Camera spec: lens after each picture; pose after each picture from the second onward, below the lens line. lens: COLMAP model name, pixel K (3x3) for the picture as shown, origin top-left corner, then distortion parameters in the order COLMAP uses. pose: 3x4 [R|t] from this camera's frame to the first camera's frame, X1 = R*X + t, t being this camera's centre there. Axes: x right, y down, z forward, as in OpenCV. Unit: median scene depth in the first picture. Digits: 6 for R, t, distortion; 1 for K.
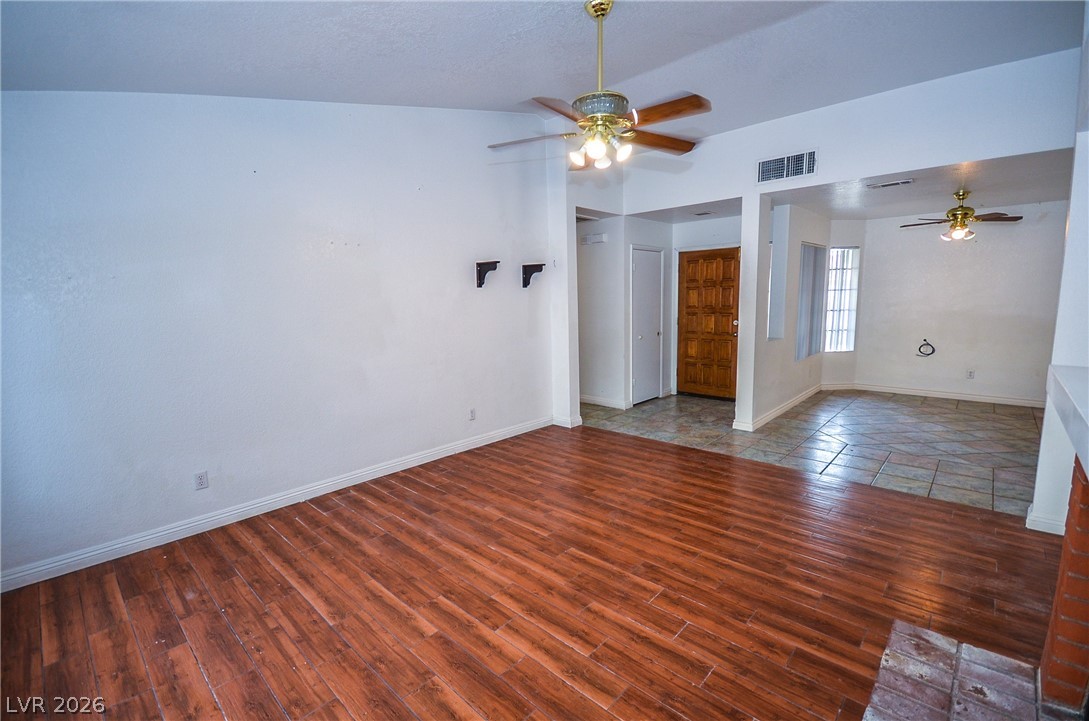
lens RADIAL K [[478.3, 0, 542.4], [0, 478.3, 364.8], [0, 0, 1]] dist [-0.001622, -0.000607]
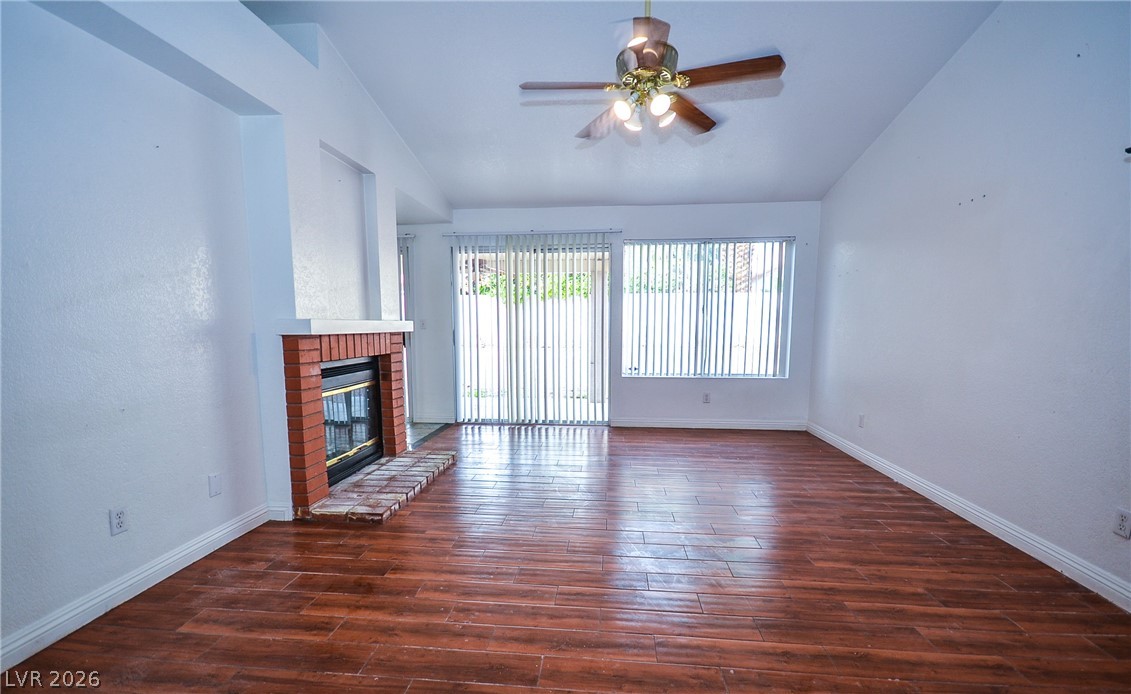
lens RADIAL K [[491.9, 0, 564.4], [0, 491.9, 378.7], [0, 0, 1]] dist [-0.001968, -0.000293]
pose [[-0.790749, 0.093548, -0.604951, 0.729306], [-0.066302, 0.969351, 0.236563, -0.134068], [0.608540, 0.227171, -0.760311, 1.471127]]
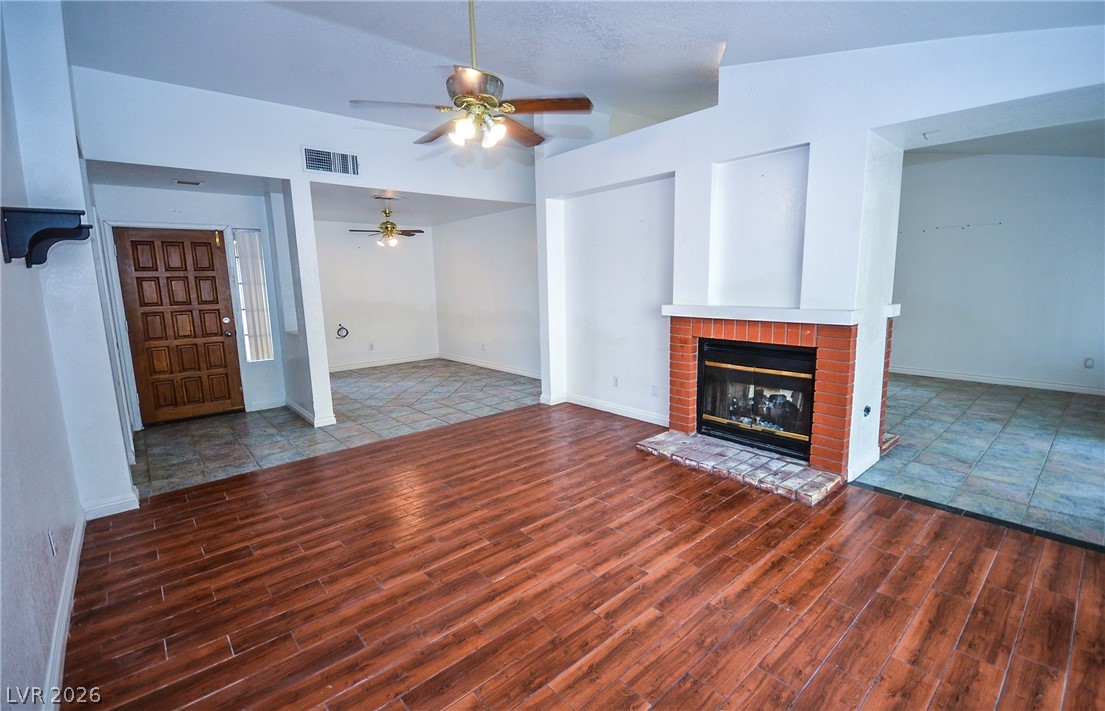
lens RADIAL K [[490.3, 0, 548.7], [0, 490.3, 350.8], [0, 0, 1]] dist [-0.000723, 0.000118]
pose [[0.099539, -0.124475, 0.987217, -0.785058], [0.161165, 0.981061, 0.107449, -0.070693], [-0.981895, 0.148410, 0.117715, 0.678289]]
